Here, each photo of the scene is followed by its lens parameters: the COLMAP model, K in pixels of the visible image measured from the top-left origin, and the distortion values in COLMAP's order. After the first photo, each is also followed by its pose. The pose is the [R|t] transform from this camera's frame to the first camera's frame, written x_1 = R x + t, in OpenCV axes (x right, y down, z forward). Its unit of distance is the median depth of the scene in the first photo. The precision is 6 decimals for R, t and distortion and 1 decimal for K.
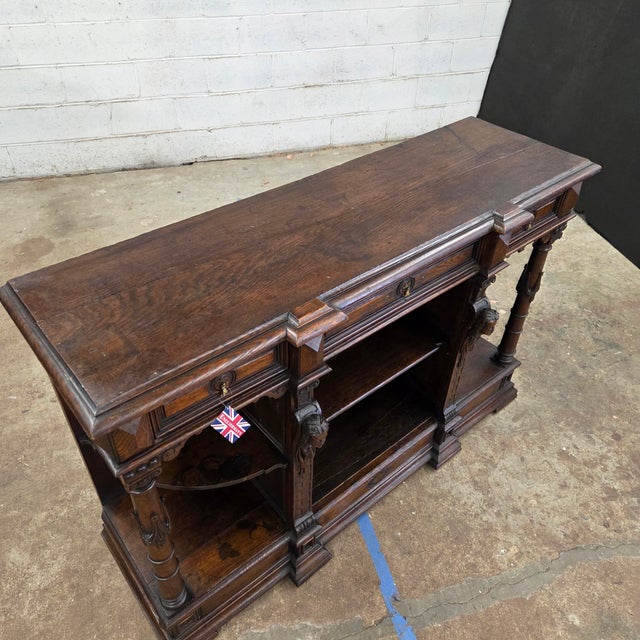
lens RADIAL K [[564.2, 0, 317.4], [0, 564.2, 319.6], [0, 0, 1]] dist [0.085574, -0.070250]
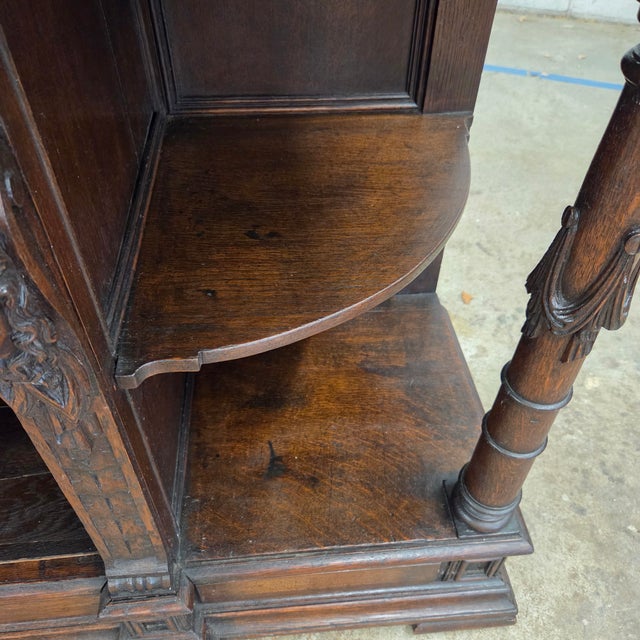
lens RADIAL K [[580.5, 0, 318.6], [0, 580.5, 318.1], [0, 0, 1]] dist [0.037831, -0.028066]
pose [[0.819940, 0.399904, -0.409603, 0.408941], [-0.370208, 0.916193, 0.153418, -0.045810], [0.436628, 0.025845, 0.899271, 0.802340]]
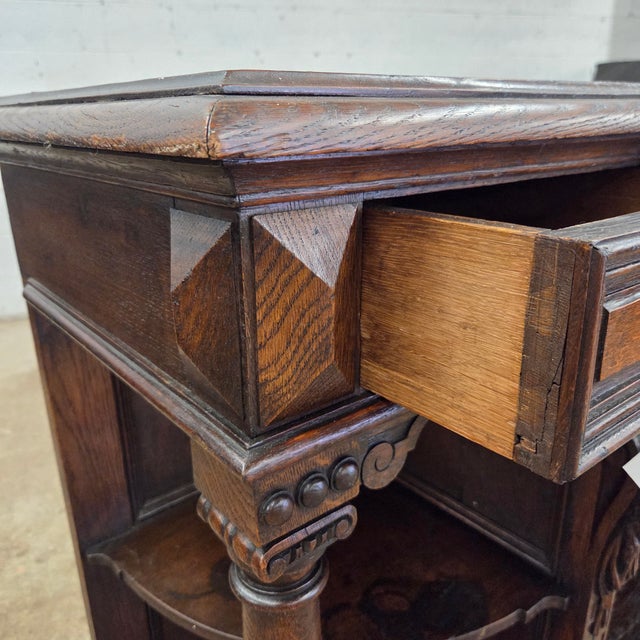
lens RADIAL K [[586.5, 0, 318.1], [0, 586.5, 322.9], [0, 0, 1]] dist [0.013412, -0.000008]
pose [[0.999193, -0.034939, -0.019823, -0.174419], [0.025497, 0.932936, -0.359138, 0.170693], [0.031041, 0.358342, 0.933074, 0.406540]]
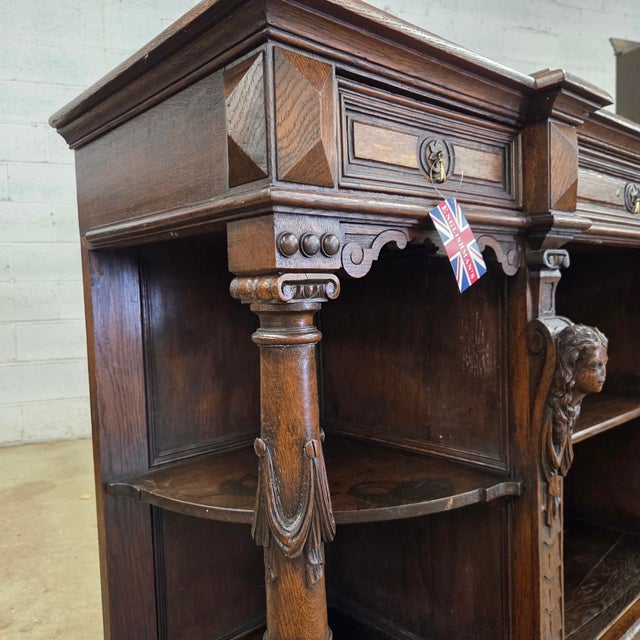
lens RADIAL K [[572.4, 0, 326.3], [0, 572.4, 329.4], [0, 0, 1]] dist [0.069359, -0.060968]
pose [[0.997280, -0.060208, 0.042506, -0.187548], [0.073656, 0.794139, -0.603256, 0.347361], [0.002565, 0.604746, 0.796414, 0.400872]]
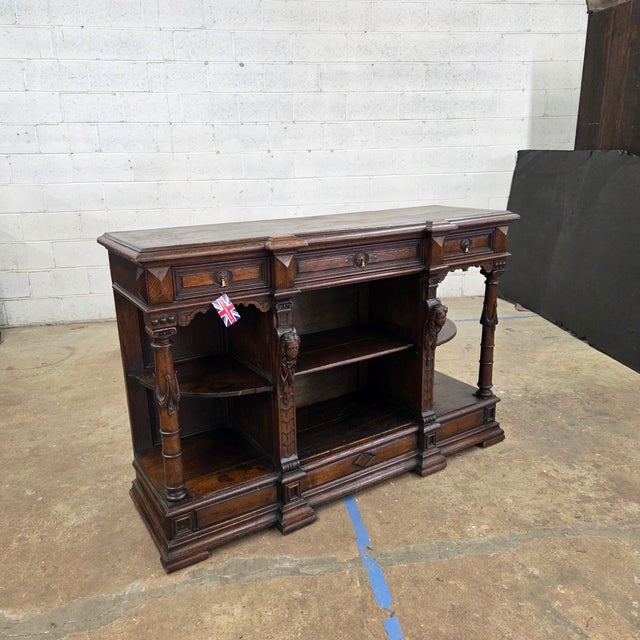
lens RADIAL K [[564.2, 0, 317.4], [0, 564.2, 319.6], [0, 0, 1]] dist [0.085574, -0.070250]
pose [[0.990344, -0.007100, -0.138449, 0.181179], [-0.051255, 0.909173, -0.413252, 0.508496], [0.128808, 0.416358, 0.900030, -0.181630]]
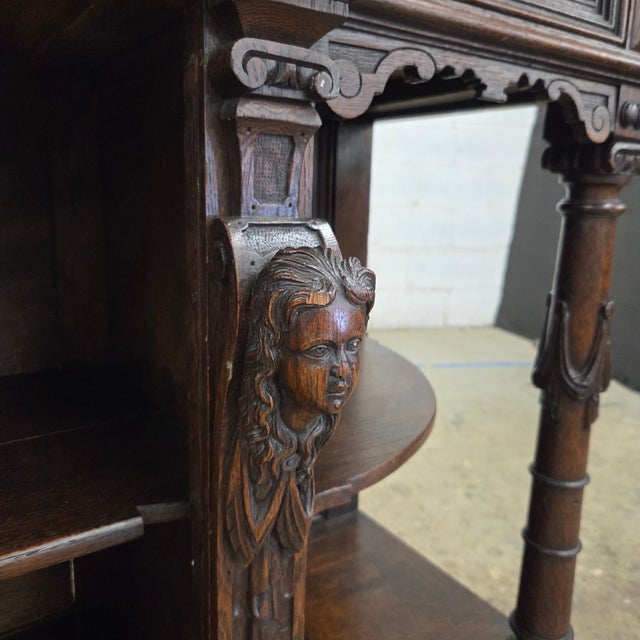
lens RADIAL K [[593.2, 0, 319.5], [0, 593.2, 312.0], [0, 0, 1]] dist [0.068313, -0.091861]
pose [[0.995491, 0.023874, -0.091801, 0.284648], [-0.065535, 0.872787, -0.483683, 0.081954], [0.068575, 0.487518, 0.870416, 0.748286]]
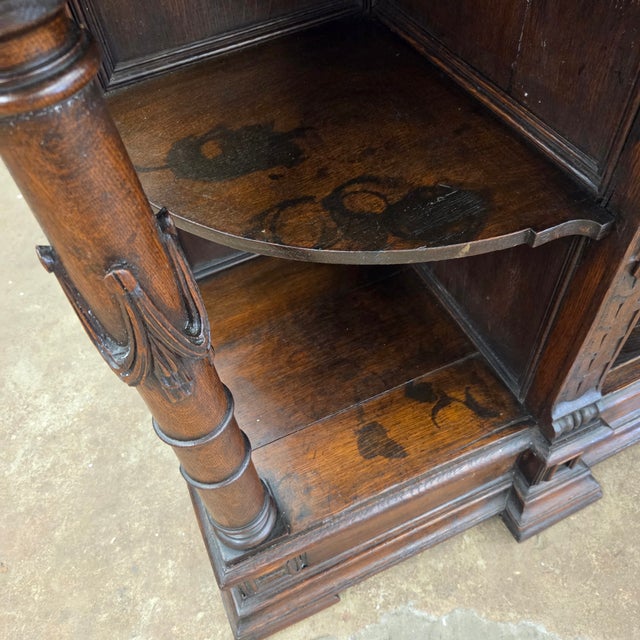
lens RADIAL K [[576.6, 0, 315.8], [0, 576.6, 325.1], [0, 0, 1]] dist [0.044314, -0.014757]
pose [[0.958469, 0.144854, -0.245671, -0.093447], [-0.091345, 0.971953, 0.216710, 0.199431], [0.270172, -0.185269, 0.944819, 0.514792]]
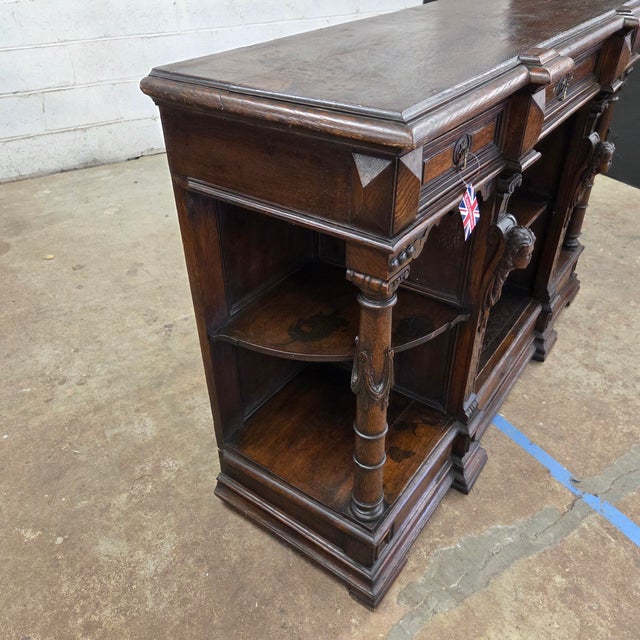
lens RADIAL K [[569.4, 0, 320.6], [0, 569.4, 316.5], [0, 0, 1]] dist [0.082923, -0.076398]
pose [[0.965368, -0.174089, 0.194311, -0.338495], [0.193289, 0.977494, -0.084524, 0.224980], [-0.175223, 0.119155, 0.977292, 0.166033]]
